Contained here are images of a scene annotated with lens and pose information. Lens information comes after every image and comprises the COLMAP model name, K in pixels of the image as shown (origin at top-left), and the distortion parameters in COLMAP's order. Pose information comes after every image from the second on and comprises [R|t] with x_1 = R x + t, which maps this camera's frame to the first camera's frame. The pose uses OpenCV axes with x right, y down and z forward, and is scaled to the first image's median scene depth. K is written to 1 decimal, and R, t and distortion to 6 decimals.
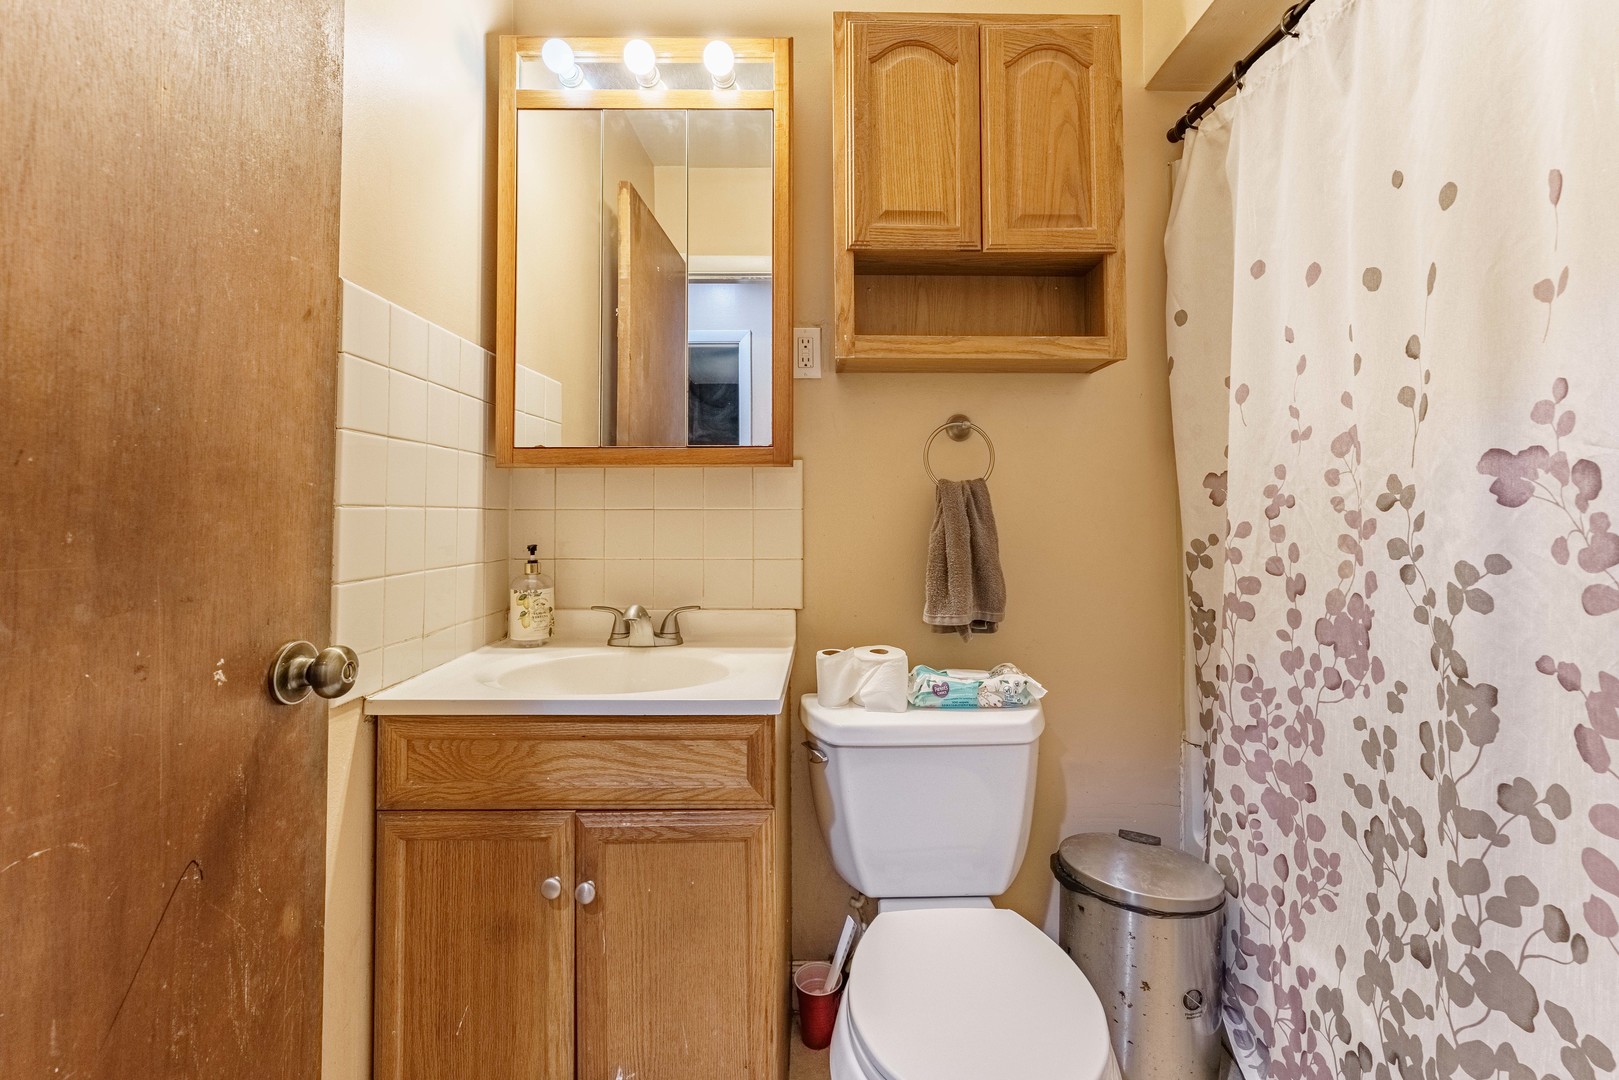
lens RADIAL K [[669.9, 0, 809.7], [0, 669.9, 479.0], [0, 0, 1]] dist [-0.000323, -0.000366]
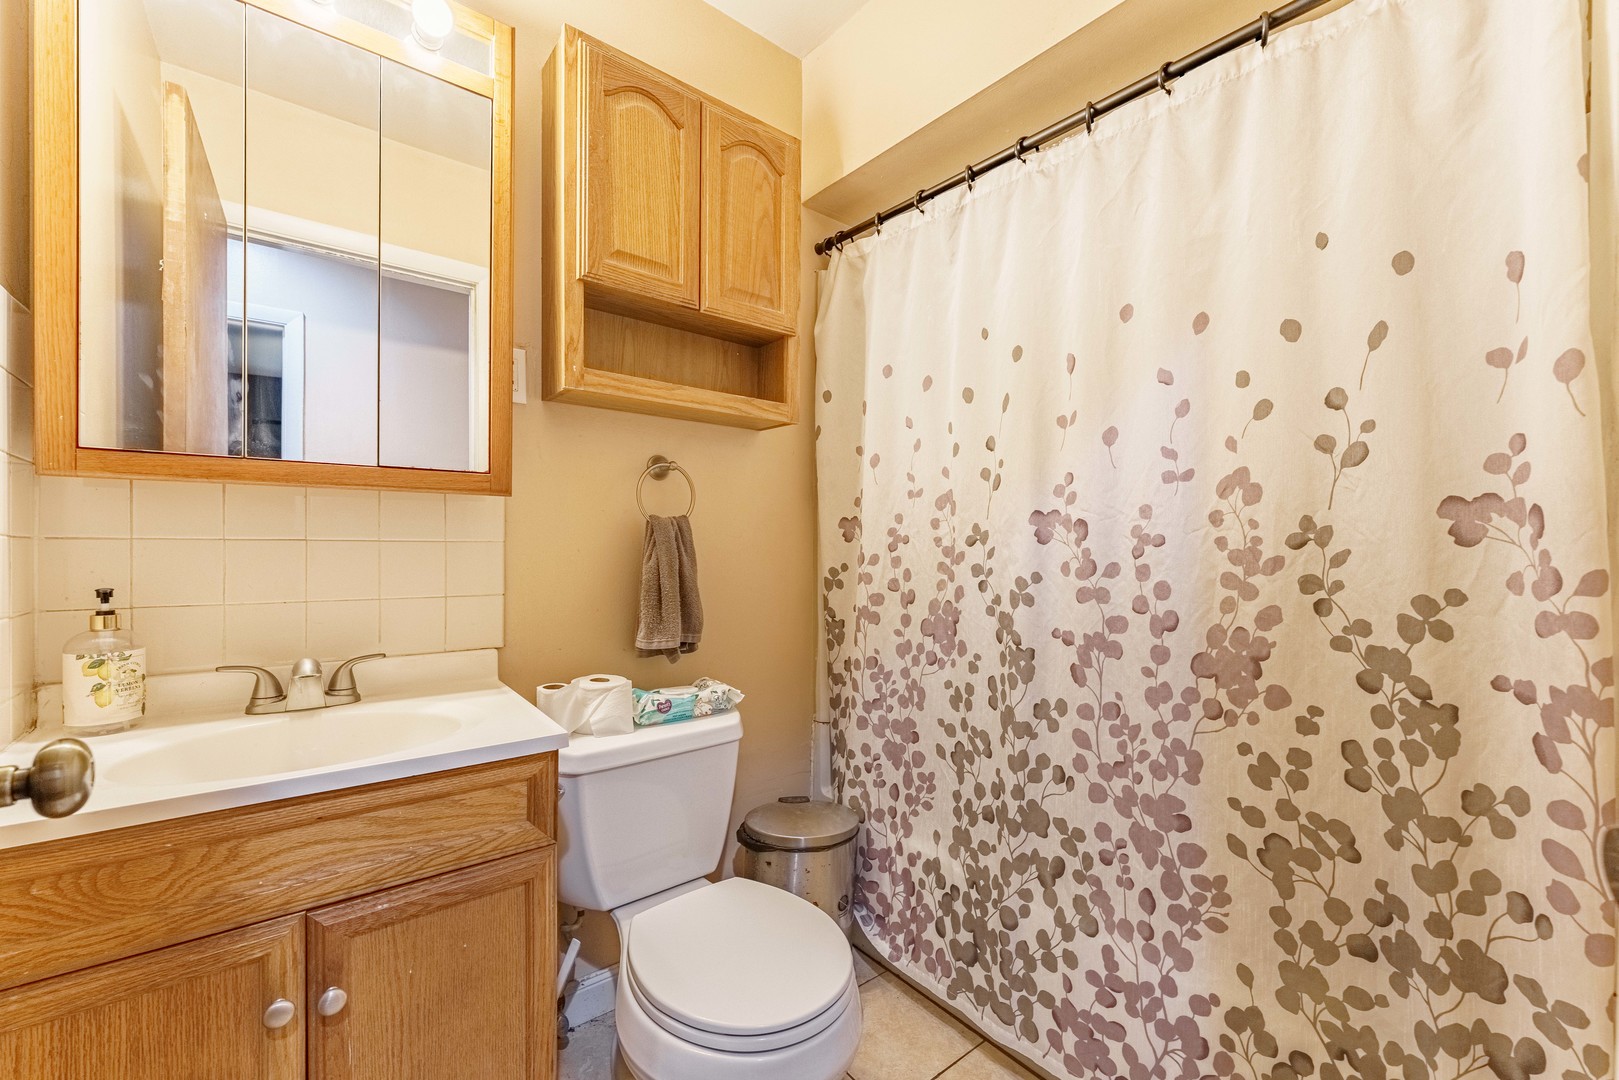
lens RADIAL K [[644.9, 0, 809.5], [0, 644.9, 540.0], [0, 0, 1]] dist [0.000328, -0.000186]
pose [[0.795223, 0.011262, 0.606212, -0.285364], [-0.035429, 0.998982, 0.027917, 0.003255], [-0.605281, -0.043678, 0.794813, 0.027452]]
